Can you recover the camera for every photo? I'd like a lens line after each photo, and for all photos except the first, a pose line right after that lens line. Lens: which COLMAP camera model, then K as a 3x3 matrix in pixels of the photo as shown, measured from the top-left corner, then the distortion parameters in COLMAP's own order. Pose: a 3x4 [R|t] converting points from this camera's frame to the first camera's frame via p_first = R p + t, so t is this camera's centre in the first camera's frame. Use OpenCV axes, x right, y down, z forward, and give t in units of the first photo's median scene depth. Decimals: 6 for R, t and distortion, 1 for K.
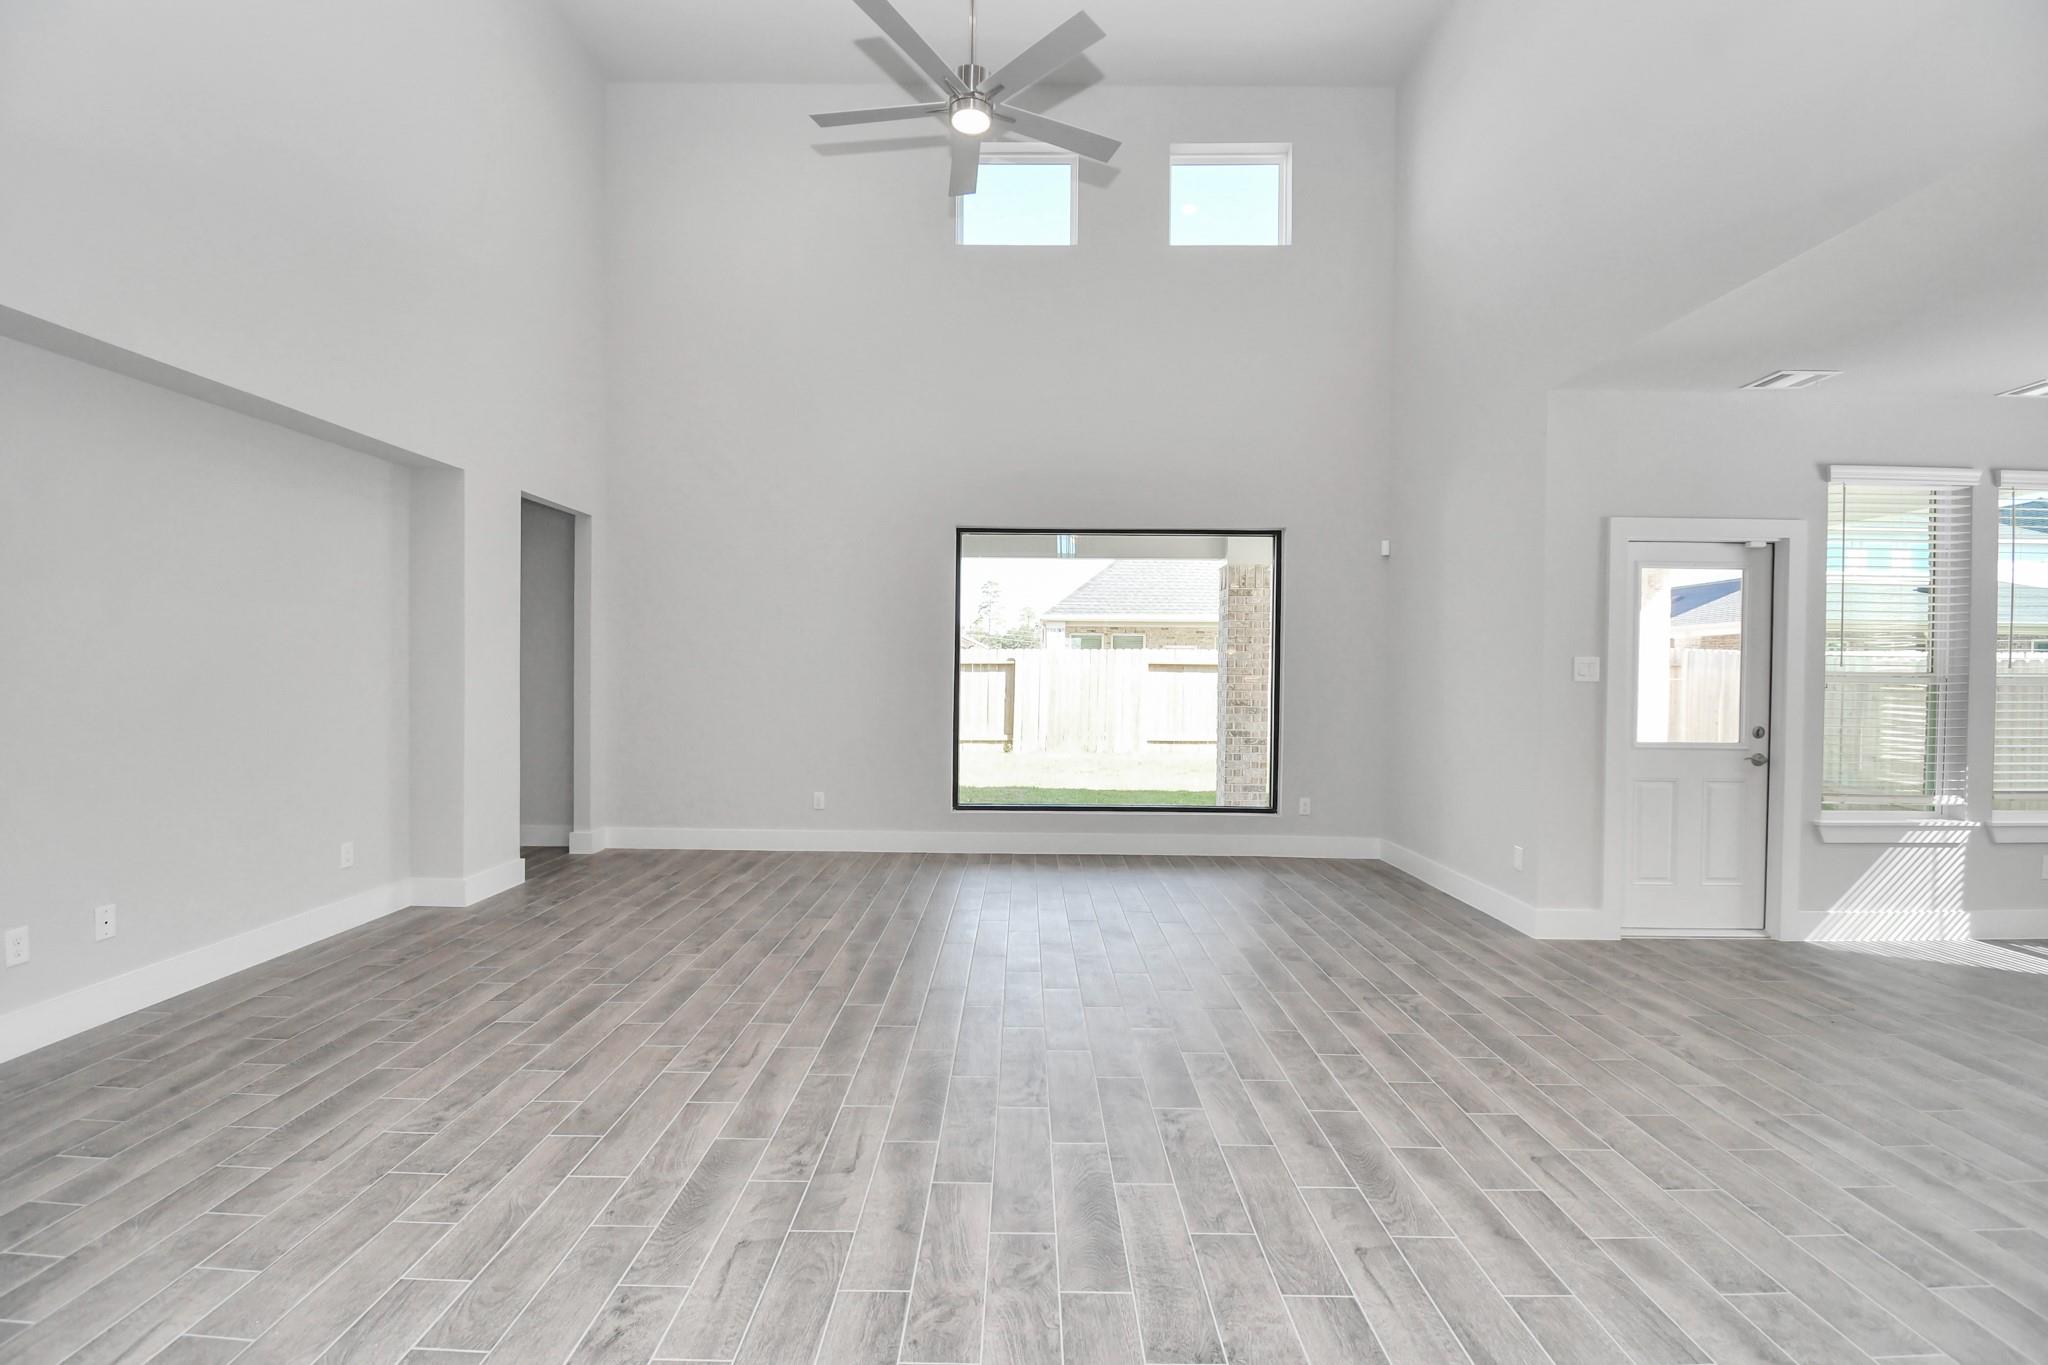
lens RADIAL K [[900.5, 0, 1013.5], [0, 900.5, 688.7], [0, 0, 1]] dist [0.017013, -0.023845]
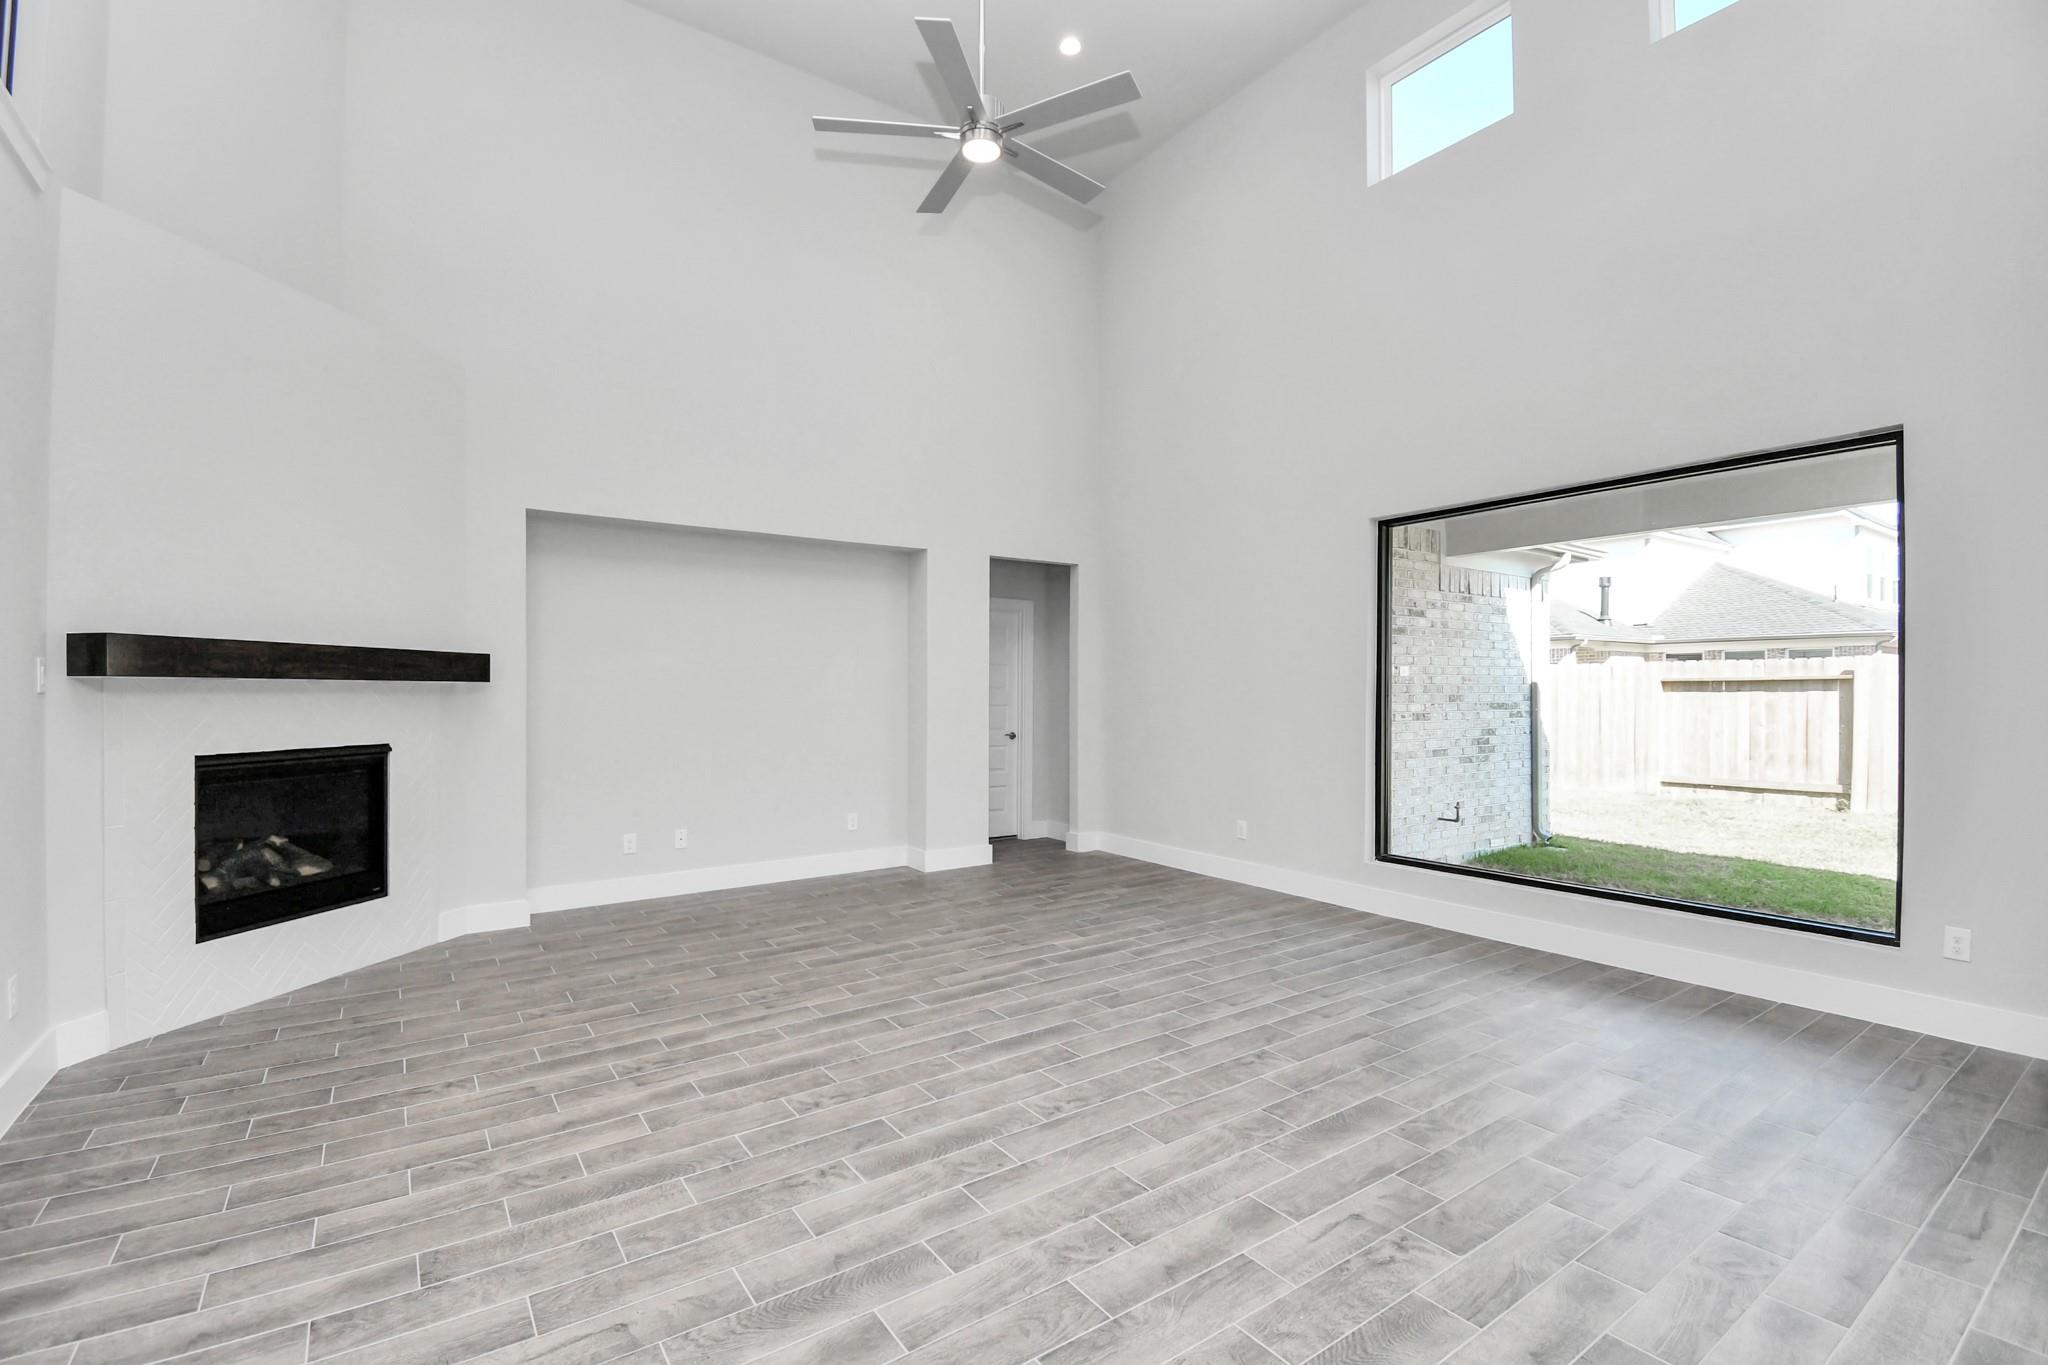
lens RADIAL K [[900.5, 0, 1013.5], [0, 900.5, 688.7], [0, 0, 1]] dist [0.017013, -0.023845]
pose [[0.577692, -0.012864, -0.816154, 0.815940], [-0.007562, 0.999749, -0.021110, -0.006977], [0.816220, 0.018367, 0.577449, 0.465817]]
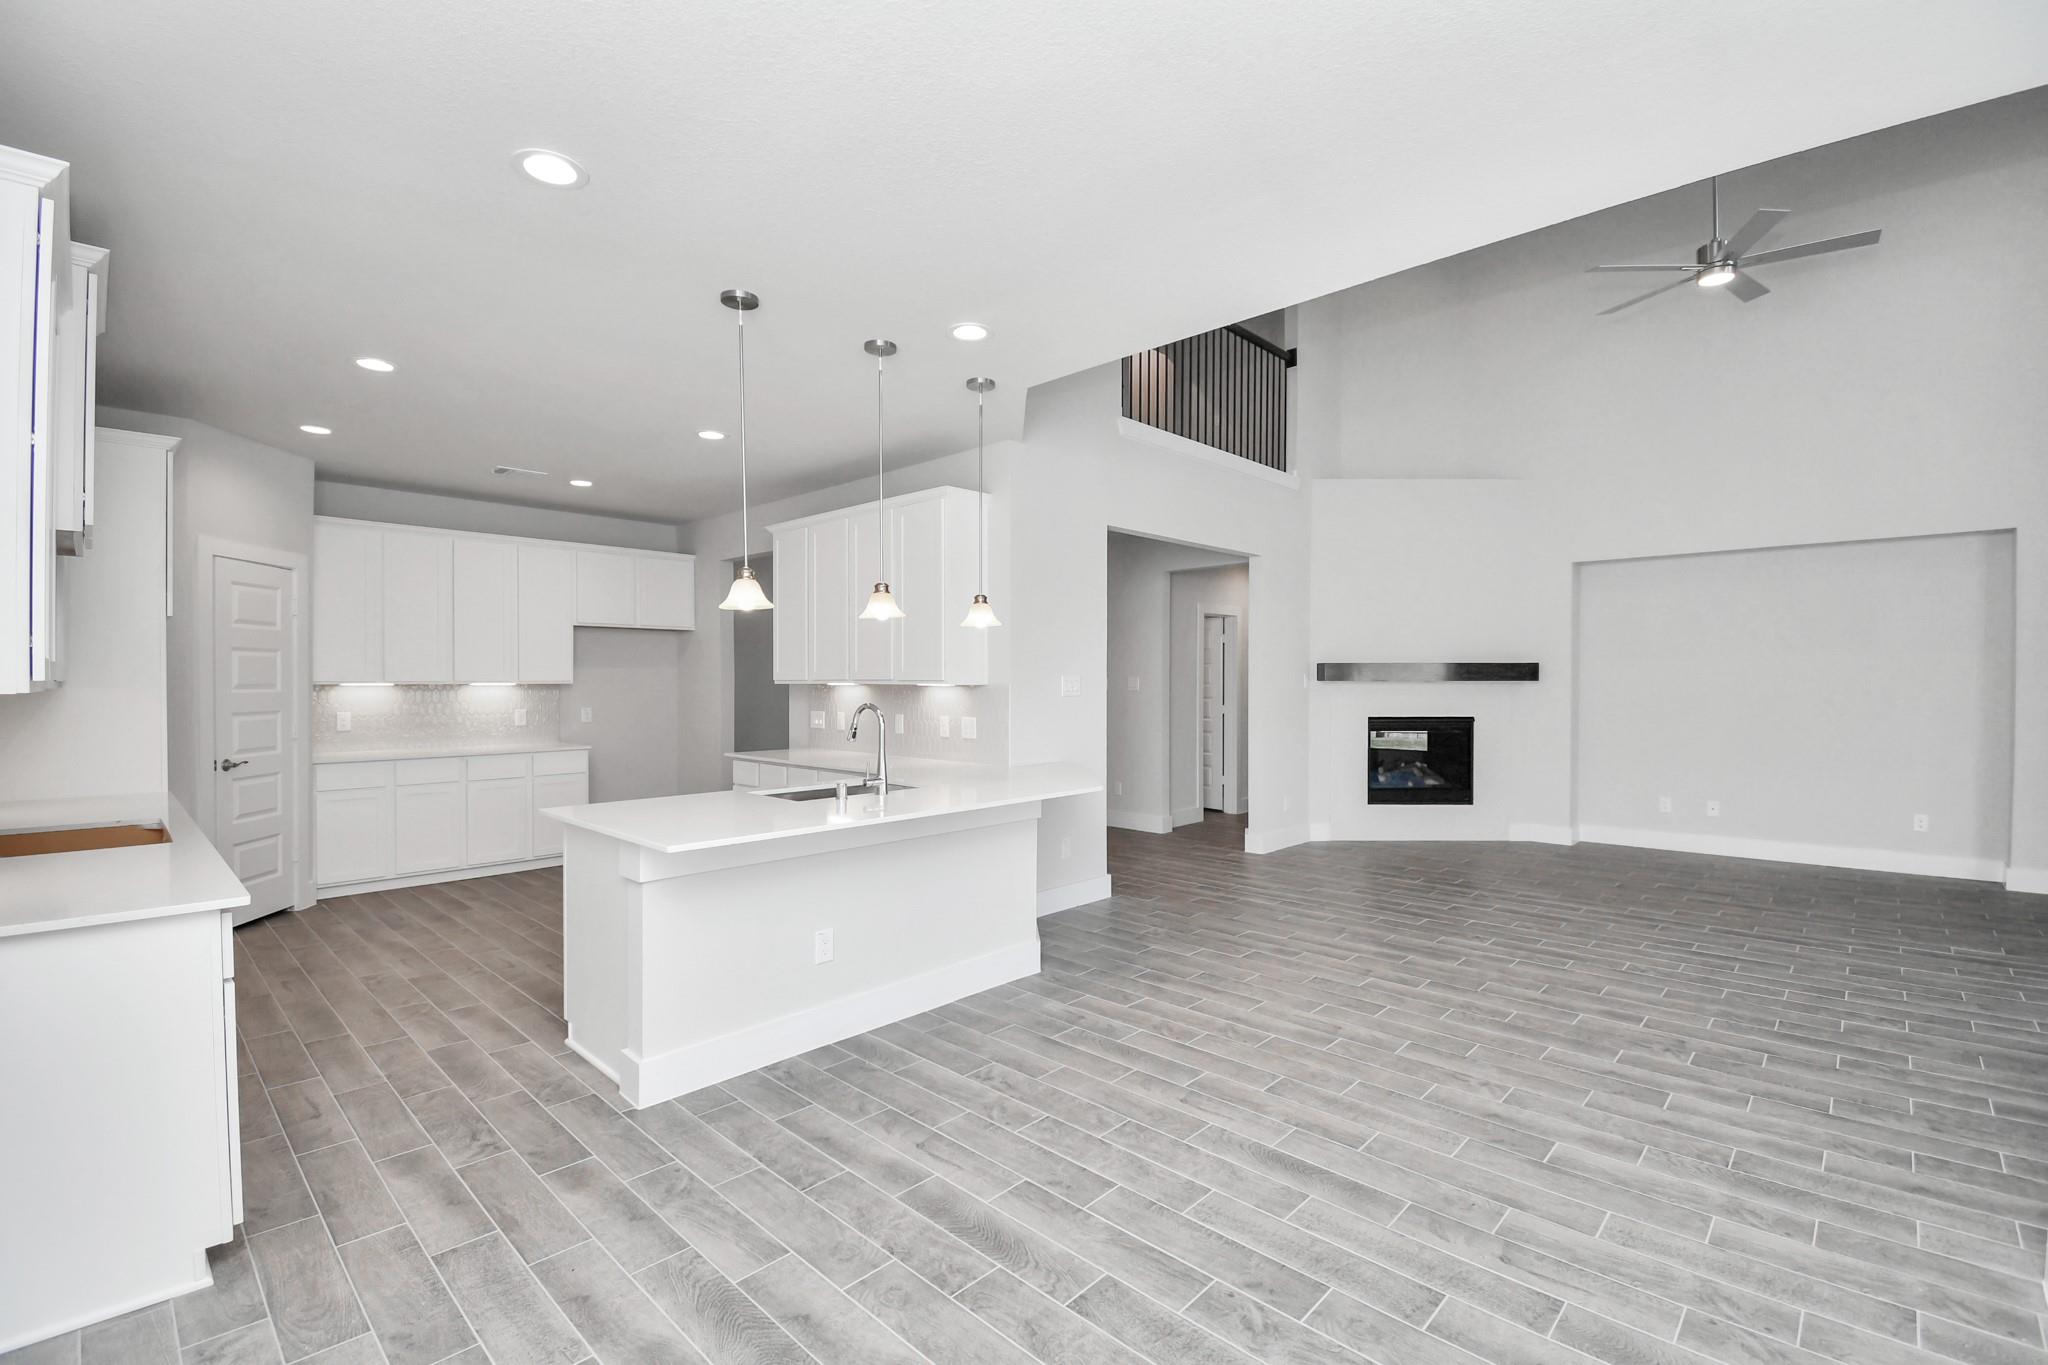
lens RADIAL K [[895.5, 0, 1021.1], [0, 895.5, 676.0], [0, 0, 1]] dist [0.017989, -0.023294]
pose [[-0.684689, -0.013282, -0.728714, 1.651123], [-0.018184, 0.999834, -0.001138, -0.027829], [0.728609, 0.012472, -0.684817, 1.203547]]
